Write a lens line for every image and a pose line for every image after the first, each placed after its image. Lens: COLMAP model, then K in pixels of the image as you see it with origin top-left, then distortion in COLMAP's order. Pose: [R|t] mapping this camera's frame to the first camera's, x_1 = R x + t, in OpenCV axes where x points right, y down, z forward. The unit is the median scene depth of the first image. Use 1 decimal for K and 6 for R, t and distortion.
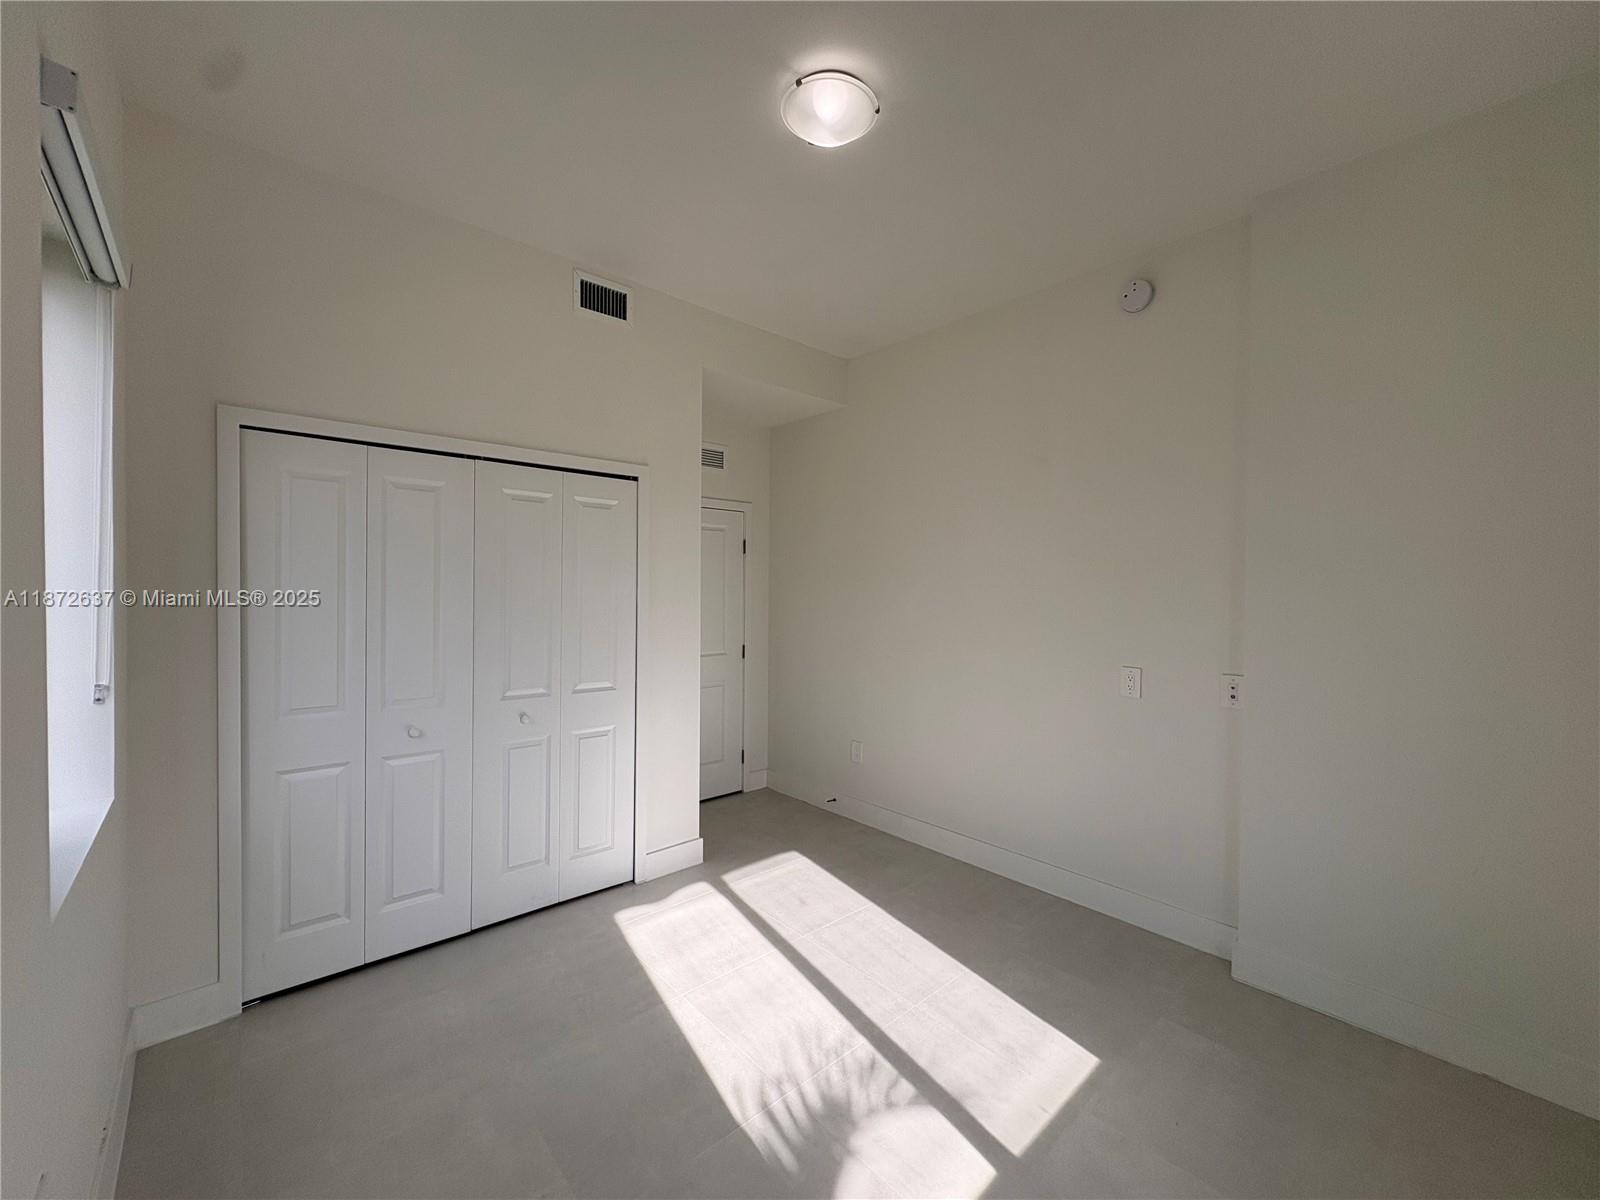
lens RADIAL K [[635.4, 0, 800.0], [0, 635.4, 594.2], [0, 0, 1]] dist [-0.000329, 0.000286]
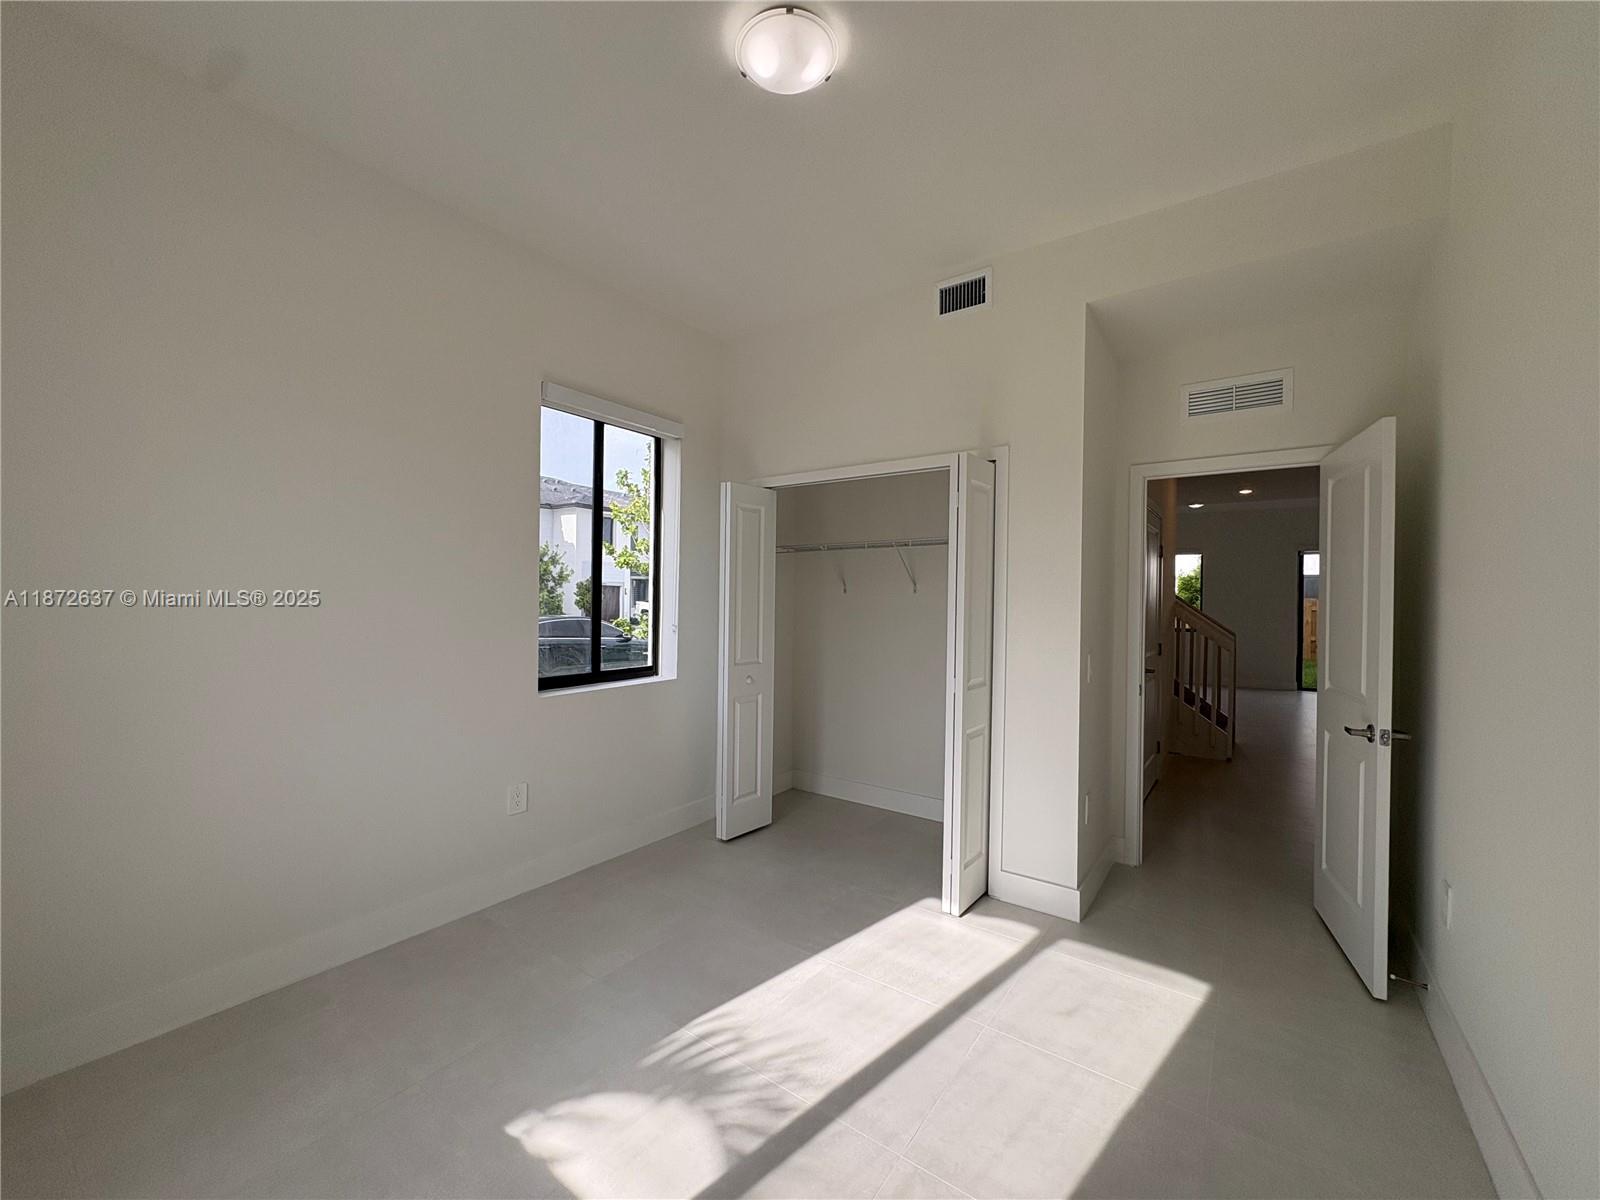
lens RADIAL K [[635.4, 0, 800.7], [0, 635.4, 603.8], [0, 0, 1]] dist [-0.000329, 0.000286]
pose [[0.218119, 0.009375, -0.975877, 0.961223], [-0.023763, 0.999708, 0.004292, 0.046186], [0.975633, 0.022253, 0.218278, 0.824466]]
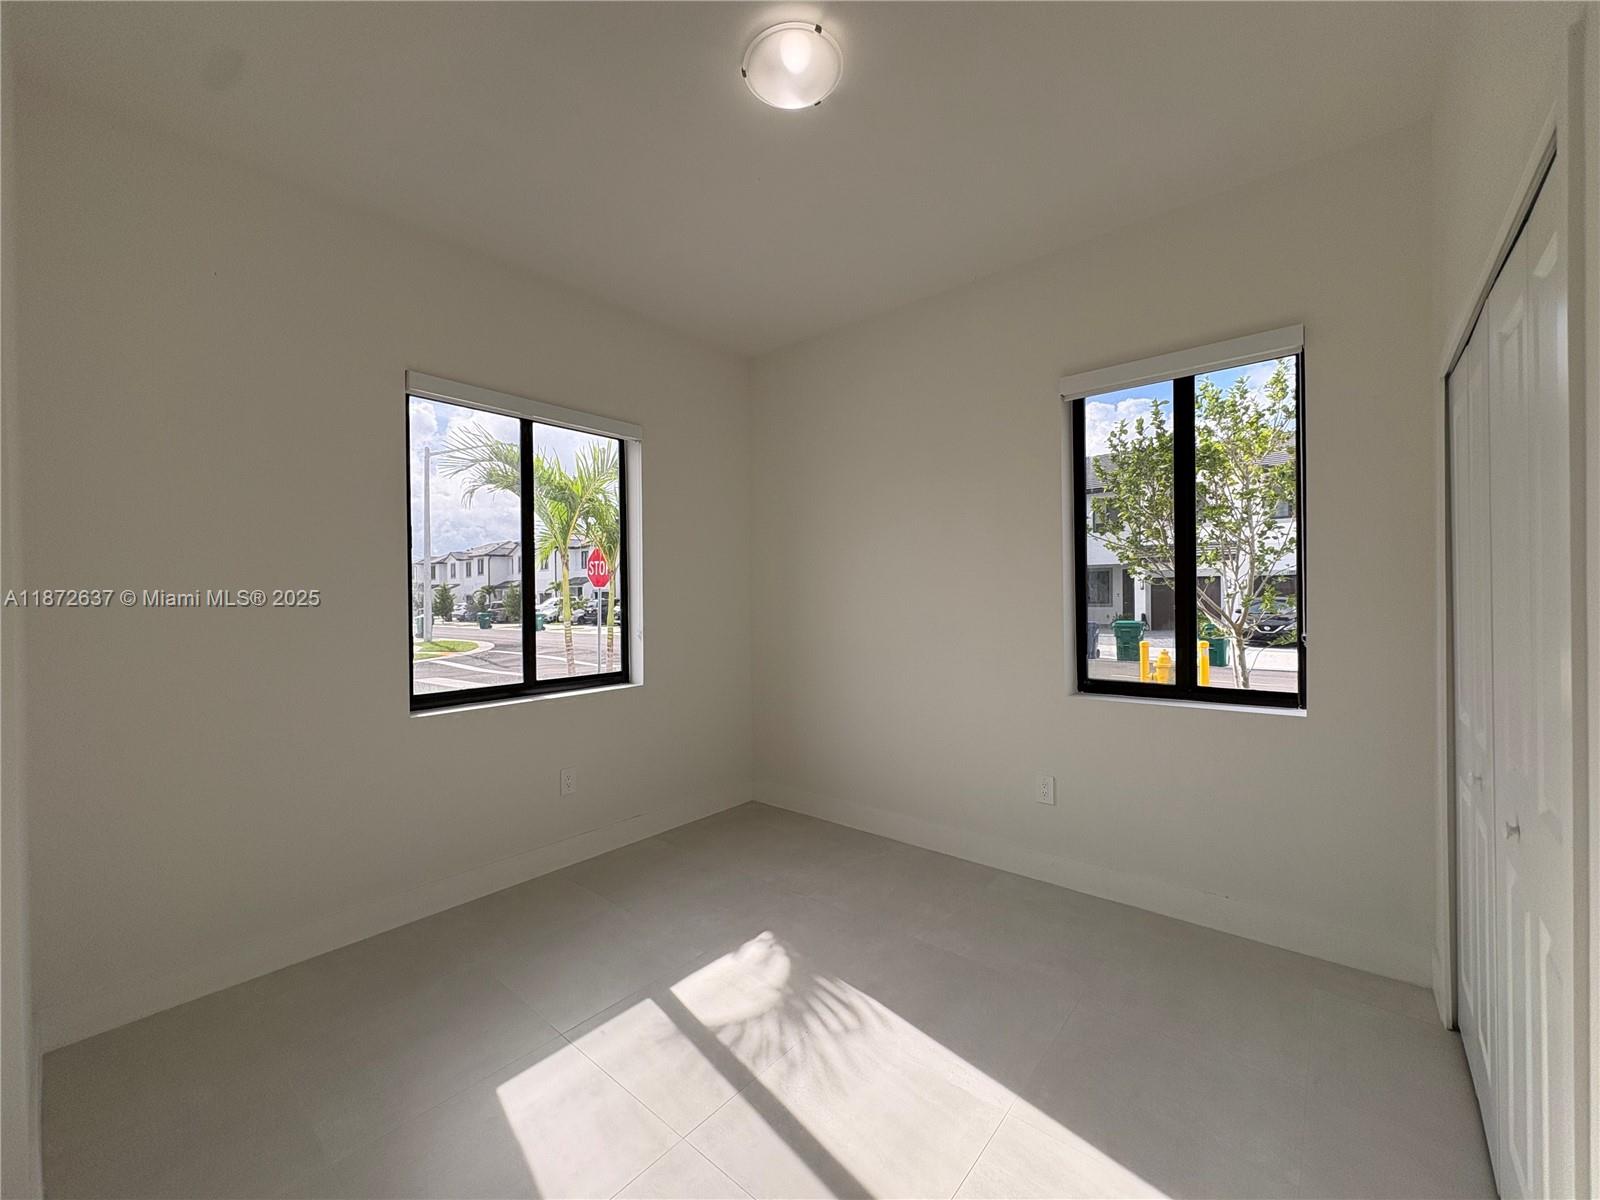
lens RADIAL K [[635.4, 0, 802.4], [0, 635.4, 592.3], [0, 0, 1]] dist [-0.000329, 0.000286]
pose [[-0.990282, 0.001607, -0.139064, 0.177873], [0.001338, 0.999997, 0.002030, 0.041825], [0.139067, 0.001824, -0.990281, 1.953180]]
